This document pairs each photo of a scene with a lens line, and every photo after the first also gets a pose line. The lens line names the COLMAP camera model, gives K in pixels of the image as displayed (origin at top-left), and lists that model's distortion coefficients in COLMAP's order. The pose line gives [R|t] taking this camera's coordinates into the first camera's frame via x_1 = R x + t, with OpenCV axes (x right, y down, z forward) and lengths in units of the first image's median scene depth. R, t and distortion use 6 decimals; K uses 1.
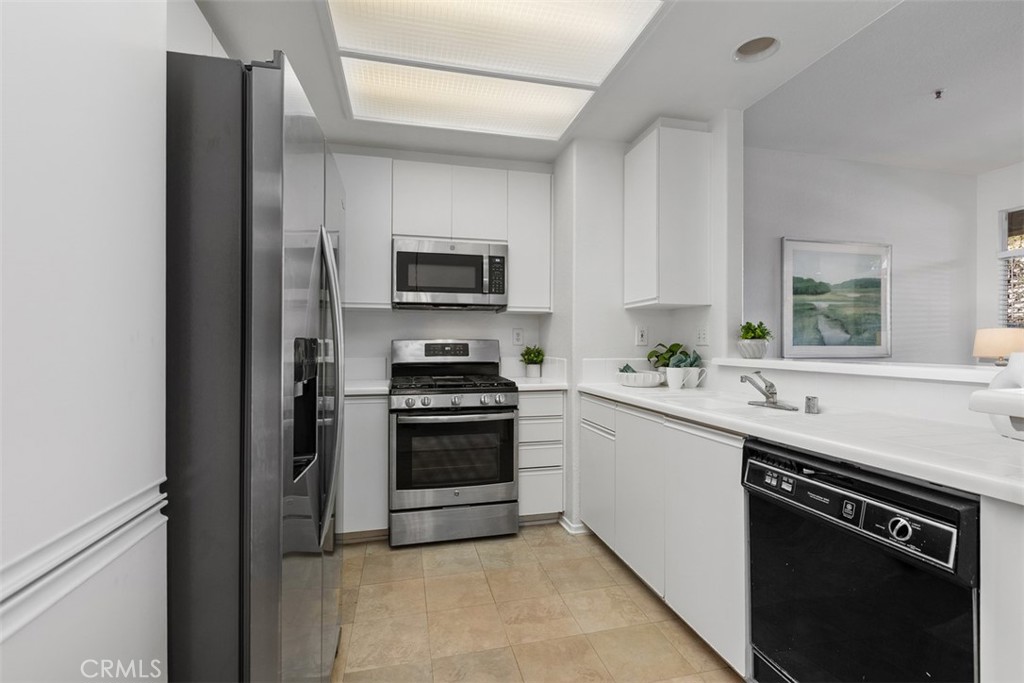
lens RADIAL K [[456.3, 0, 510.8], [0, 456.3, 340.6], [0, 0, 1]] dist [0.005034, -0.001315]
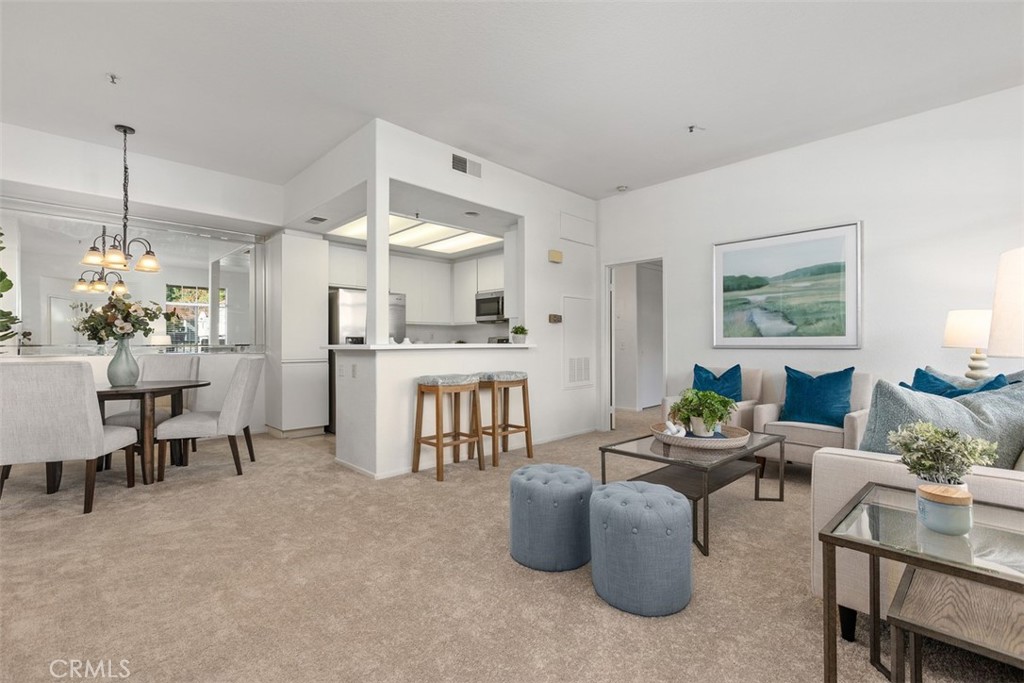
lens RADIAL K [[456.3, 0, 508.9], [0, 456.3, 341.3], [0, 0, 1]] dist [0.005034, -0.001315]
pose [[0.505278, -0.006813, -0.862929, 1.638360], [0.007556, 0.999965, -0.003471, 0.025601], [0.862923, -0.004766, 0.505312, -0.033050]]
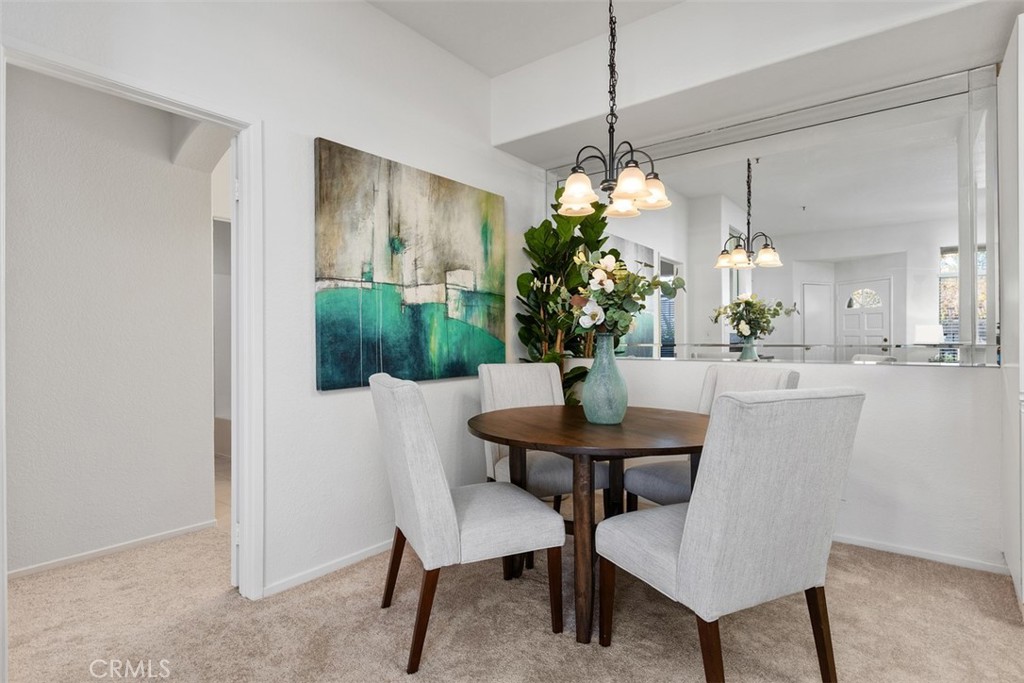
lens RADIAL K [[524.8, 0, 514.3], [0, 524.8, 334.6], [0, 0, 1]] dist [-0.002933, 0.000346]
pose [[-0.779955, -0.003677, -0.625825, 0.689317], [0.004510, 0.999924, -0.011496, 0.013293], [0.625820, -0.011789, -0.779879, 0.196981]]
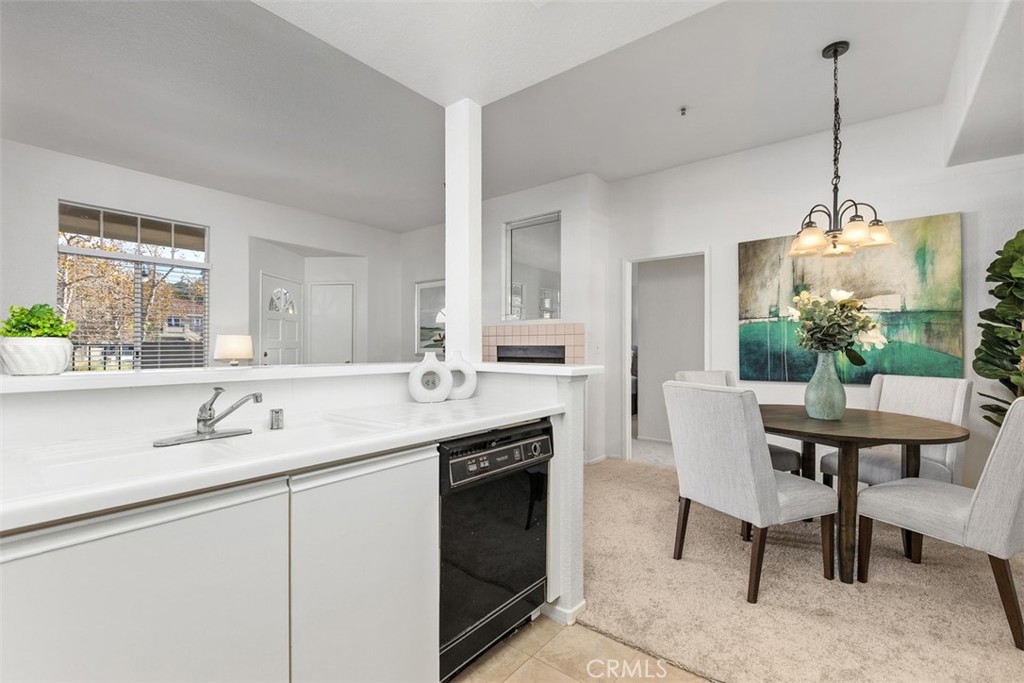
lens RADIAL K [[456.3, 0, 513.8], [0, 456.3, 344.3], [0, 0, 1]] dist [0.005034, -0.001315]
pose [[-0.614368, 0.003630, 0.789011, -0.170268], [-0.005016, 0.999951, -0.008506, 0.002852], [-0.789004, -0.009183, -0.614320, 0.661847]]
